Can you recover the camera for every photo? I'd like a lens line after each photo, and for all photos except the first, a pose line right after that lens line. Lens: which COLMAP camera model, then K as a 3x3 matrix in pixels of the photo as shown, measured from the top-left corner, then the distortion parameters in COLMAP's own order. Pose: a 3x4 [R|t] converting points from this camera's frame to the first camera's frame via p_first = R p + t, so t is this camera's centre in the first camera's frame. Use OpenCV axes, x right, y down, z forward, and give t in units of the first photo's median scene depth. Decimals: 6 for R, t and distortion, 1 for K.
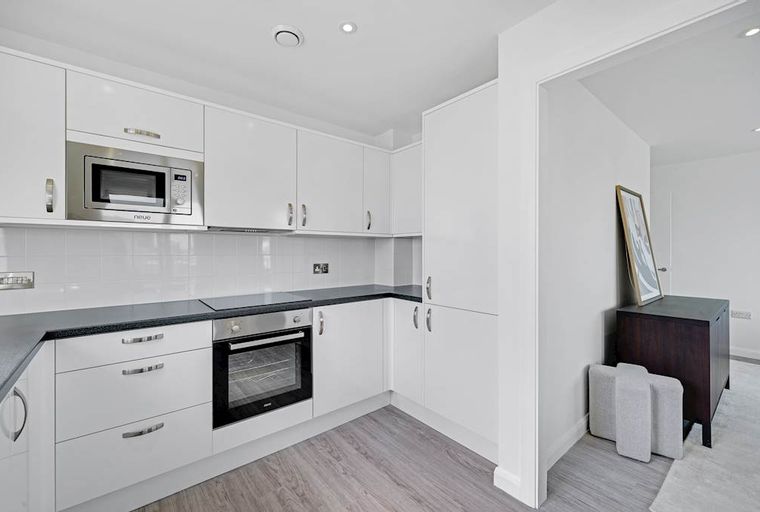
lens RADIAL K [[314.7, 0, 387.7], [0, 314.7, 251.3], [0, 0, 1]] dist [0.001431, -0.001162]
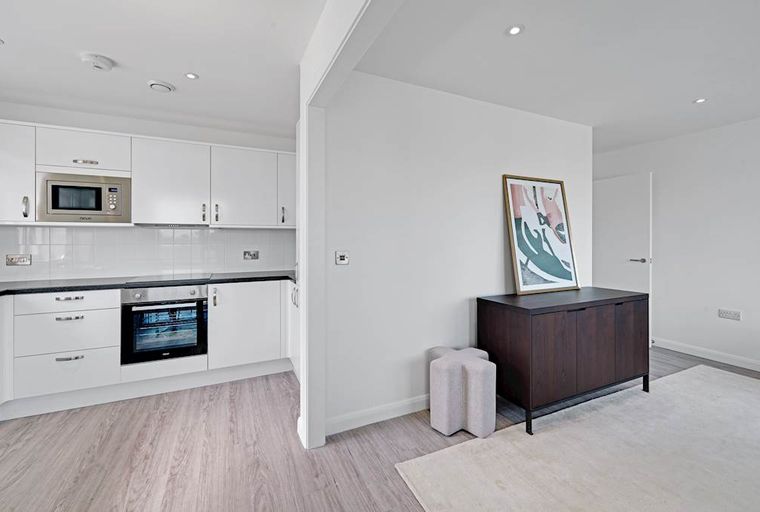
lens RADIAL K [[314.7, 0, 378.9], [0, 314.7, 240.3], [0, 0, 1]] dist [0.001431, -0.001162]
pose [[0.970865, -0.004247, -0.239588, 0.851417], [0.002912, 0.999978, -0.005926, 0.007446], [0.239608, 0.005056, 0.970857, -0.104637]]
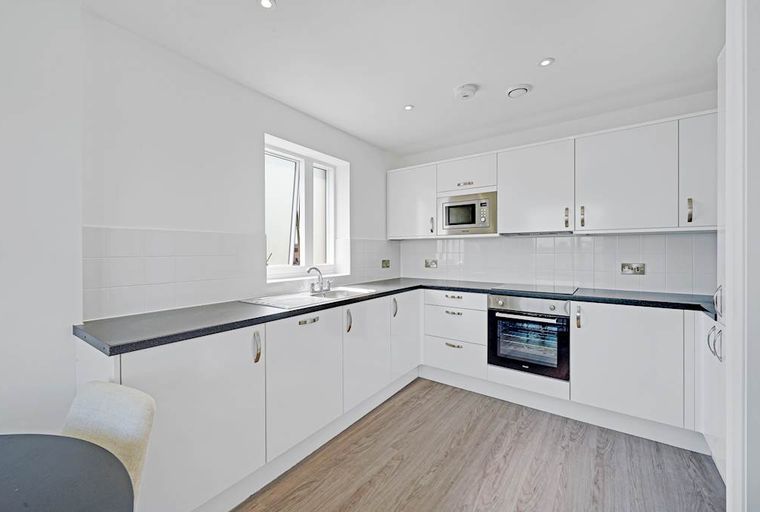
lens RADIAL K [[314.7, 0, 373.5], [0, 314.7, 250.2], [0, 0, 1]] dist [0.001431, -0.001162]
pose [[0.232430, -0.001583, -0.972612, 0.764546], [-0.000518, 0.999998, -0.001751, 0.002824], [0.972613, 0.000911, 0.232429, 0.075583]]
